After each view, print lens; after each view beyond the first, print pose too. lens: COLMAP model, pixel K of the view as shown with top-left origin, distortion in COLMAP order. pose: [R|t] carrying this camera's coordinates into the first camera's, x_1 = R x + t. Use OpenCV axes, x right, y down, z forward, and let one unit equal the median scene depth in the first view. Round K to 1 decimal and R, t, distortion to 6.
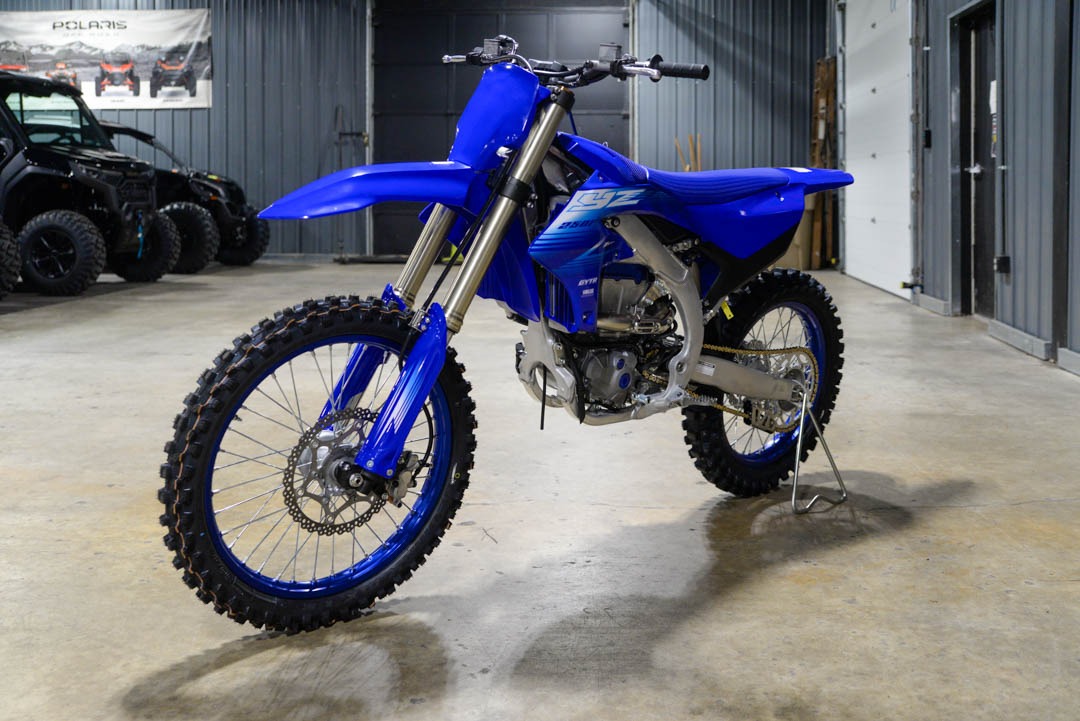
lens RADIAL K [[1060.2, 0, 600.7], [0, 1060.2, 320.9], [0, 0, 1]] dist [-0.006926, 0.000000]
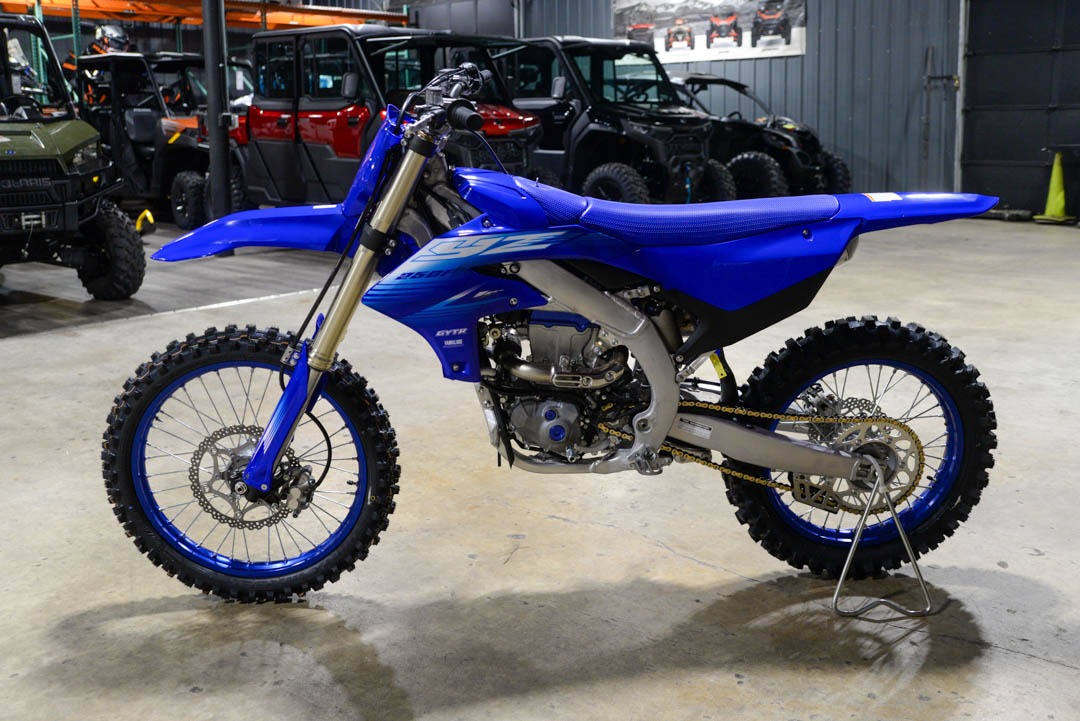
lens RADIAL K [[1060.2, 0, 533.9], [0, 1060.2, 352.4], [0, 0, 1]] dist [-0.006926, 0.000000]
pose [[0.783951, 0.123809, -0.608352, 0.116809], [-0.069034, 0.991220, 0.112768, -0.024319], [0.616973, -0.046408, 0.785615, 0.052270]]
